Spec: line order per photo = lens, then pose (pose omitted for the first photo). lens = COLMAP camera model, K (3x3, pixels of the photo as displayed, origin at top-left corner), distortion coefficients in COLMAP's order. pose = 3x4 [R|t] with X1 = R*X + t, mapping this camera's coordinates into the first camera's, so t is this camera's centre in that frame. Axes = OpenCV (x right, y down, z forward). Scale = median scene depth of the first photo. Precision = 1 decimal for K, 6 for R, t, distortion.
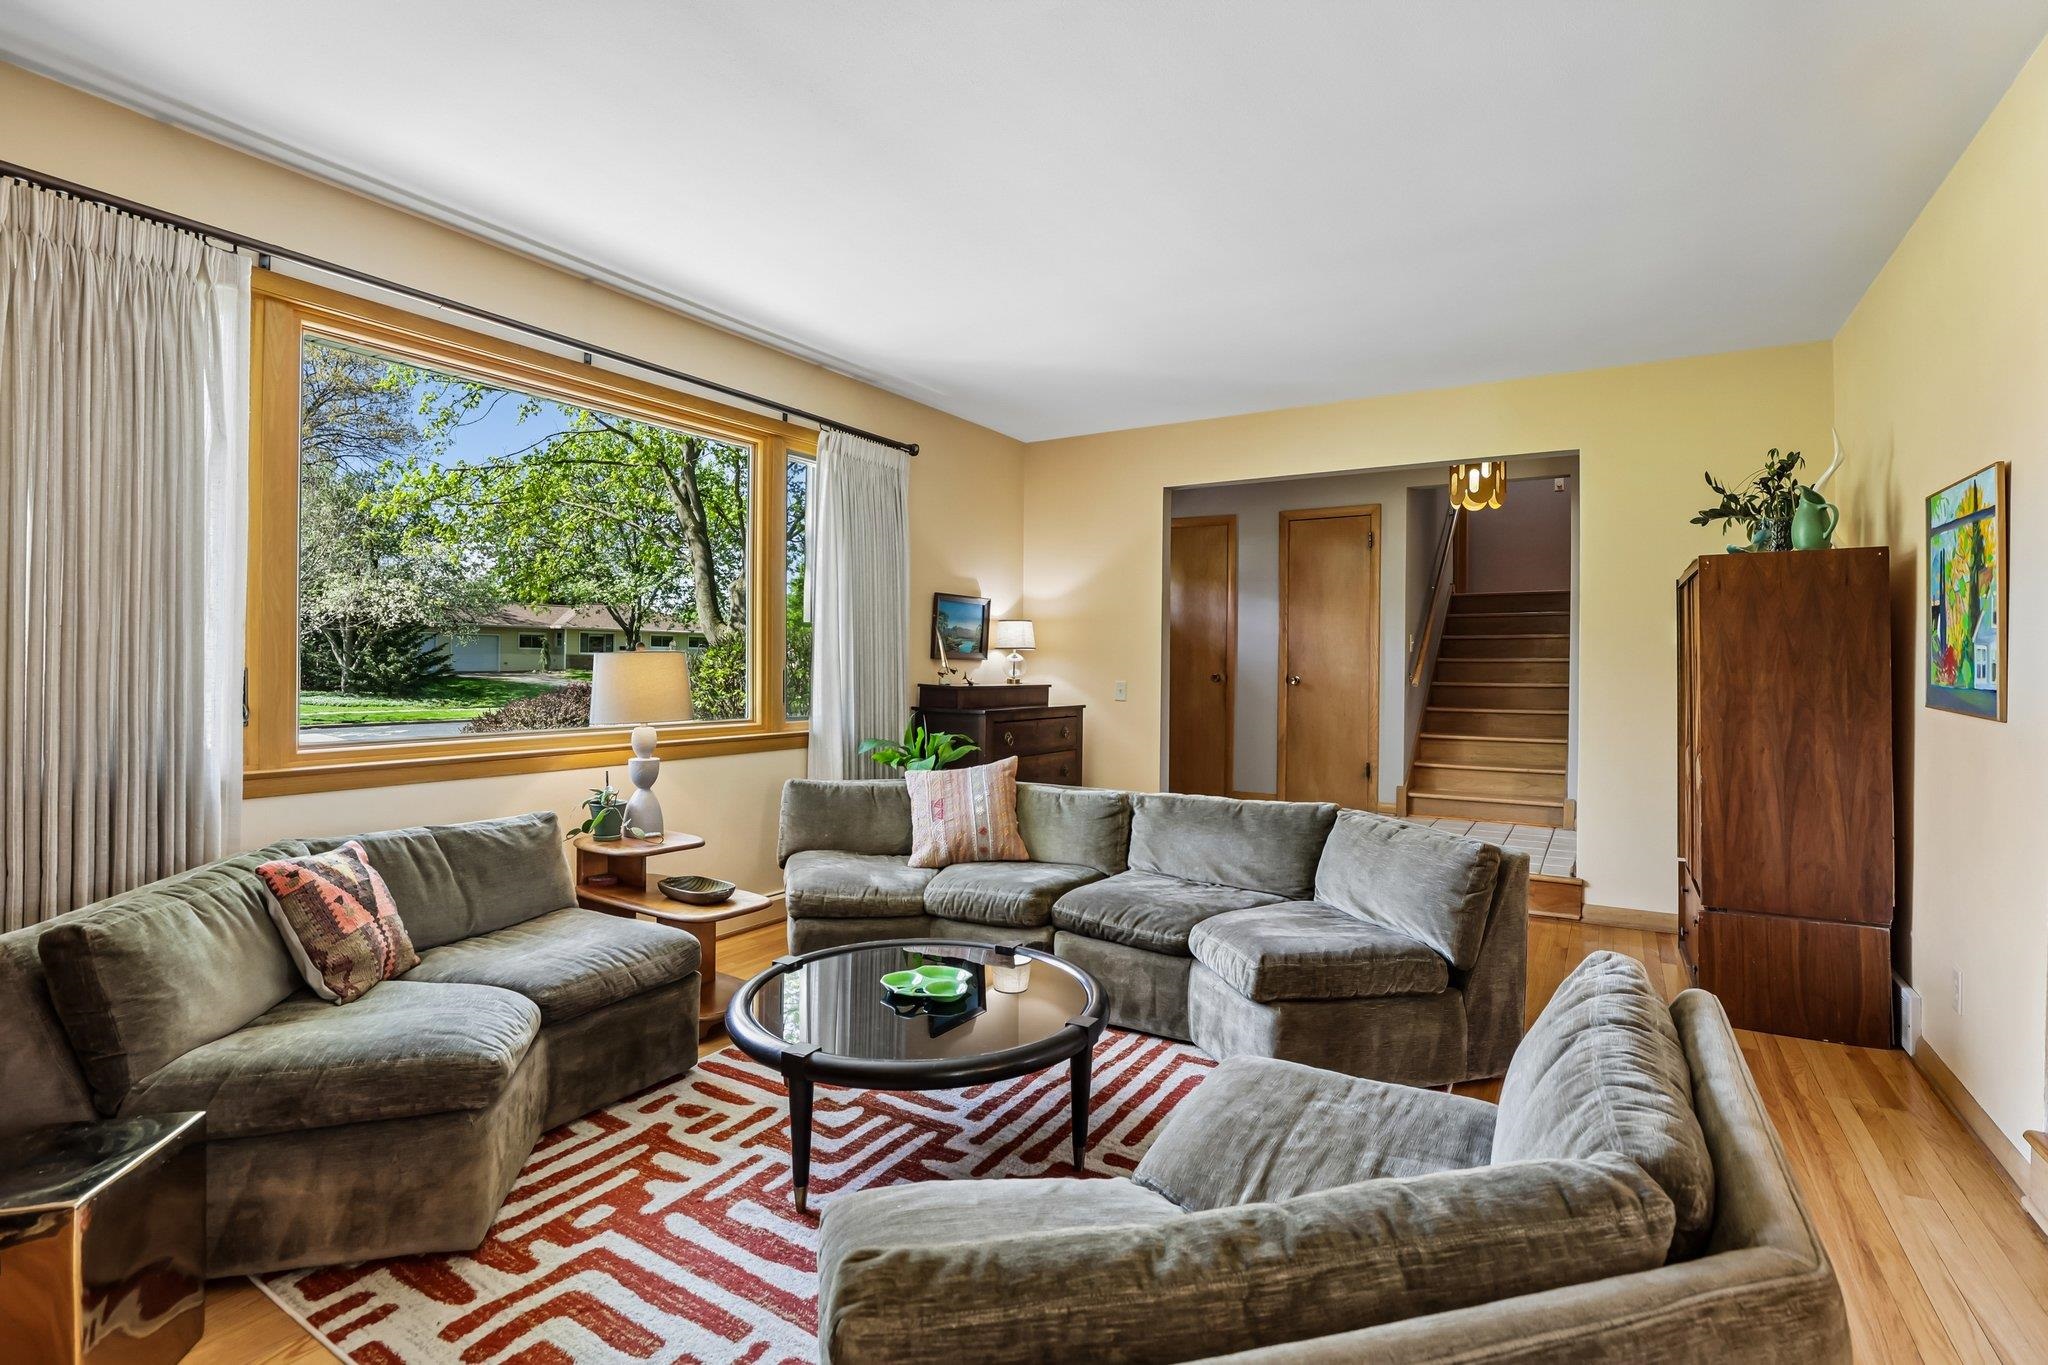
lens RADIAL K [[944.2, 0, 1030.0], [0, 944.2, 662.7], [0, 0, 1]] dist [-0.027631, 0.000896]
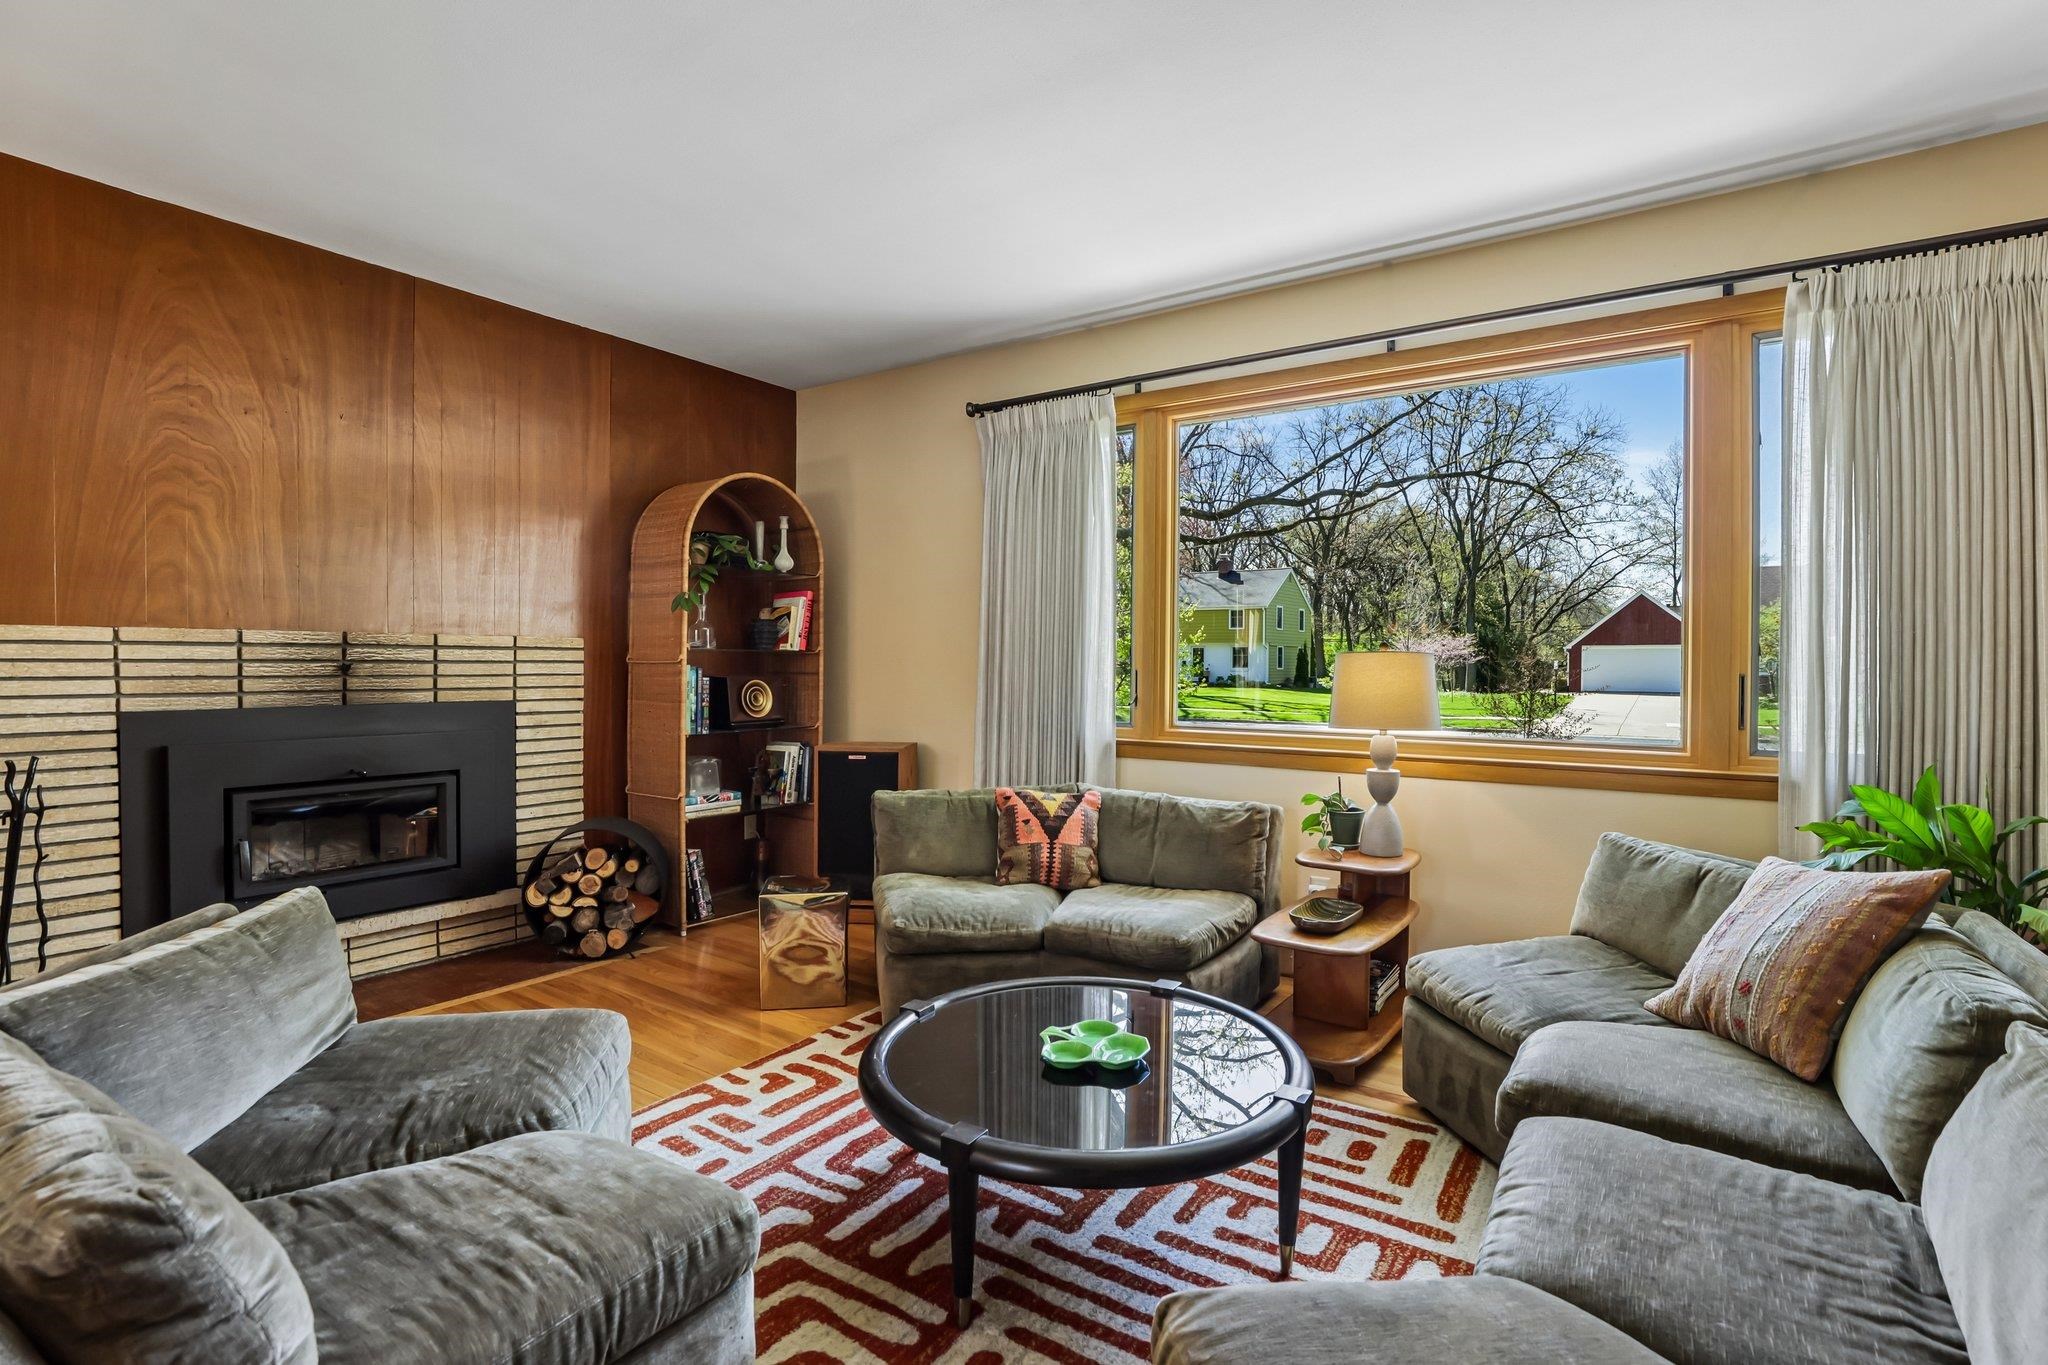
lens RADIAL K [[944.2, 0, 1030.6], [0, 944.2, 680.3], [0, 0, 1]] dist [-0.027631, 0.000896]
pose [[-0.036557, 0.009701, -0.999285, 0.717478], [-0.005466, 0.999936, 0.009907, 0.010803], [0.999317, 0.005824, -0.036501, 0.969827]]
